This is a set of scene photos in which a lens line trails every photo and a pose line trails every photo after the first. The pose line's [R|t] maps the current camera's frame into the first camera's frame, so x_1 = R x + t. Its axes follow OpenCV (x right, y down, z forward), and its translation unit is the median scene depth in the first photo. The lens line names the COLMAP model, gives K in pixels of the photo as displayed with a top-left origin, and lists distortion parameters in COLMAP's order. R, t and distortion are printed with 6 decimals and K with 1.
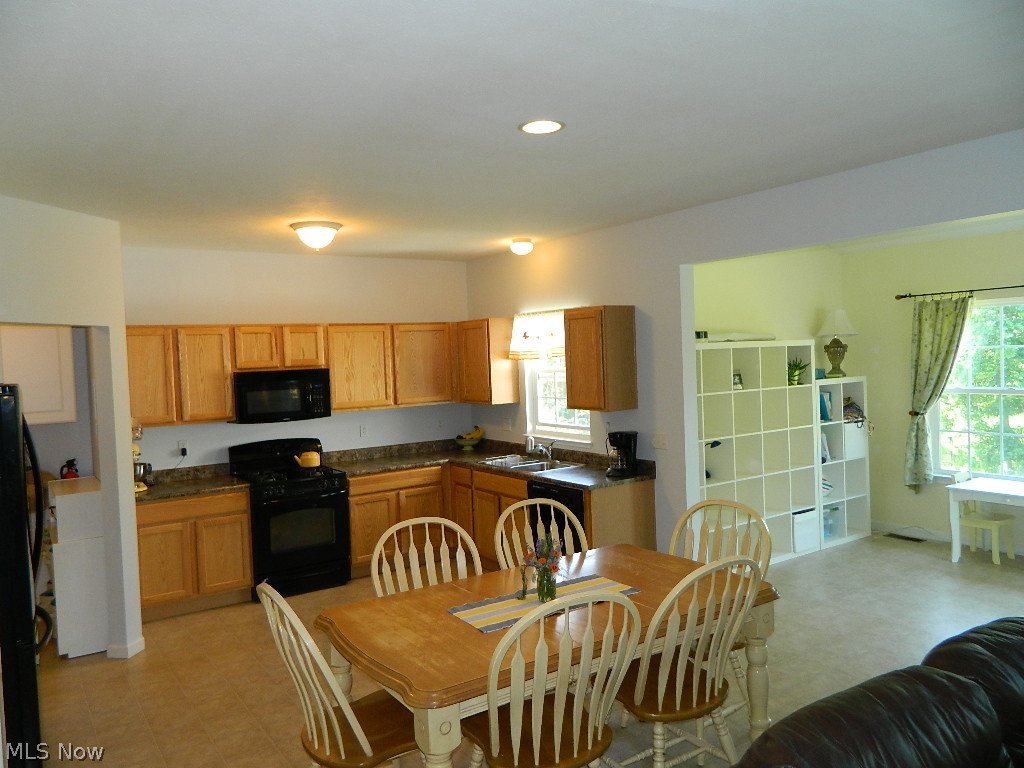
lens RADIAL K [[767.7, 0, 512.6], [0, 767.7, 382.4], [0, 0, 1]] dist [0.026529, -0.013275]
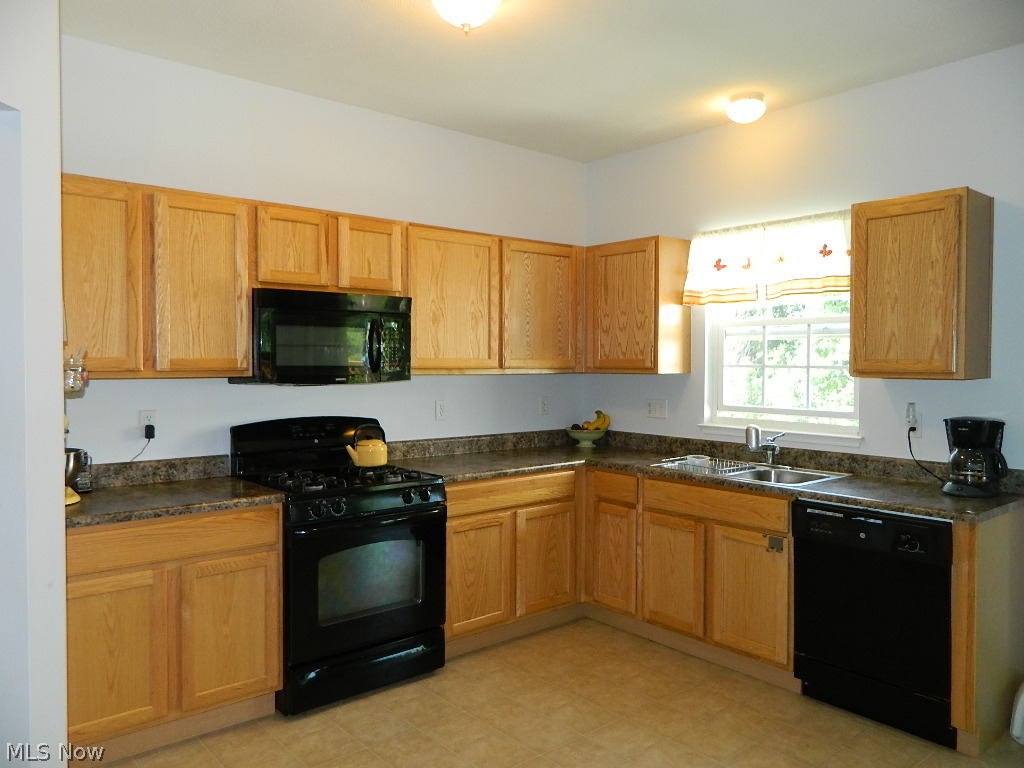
lens RADIAL K [[767.7, 0, 513.0], [0, 767.7, 381.3], [0, 0, 1]] dist [0.026529, -0.013275]
pose [[0.993008, 0.037935, 0.111790, -0.229301], [-0.036478, 0.999221, -0.015055, 0.052487], [-0.112274, 0.010871, 0.993618, 0.423060]]
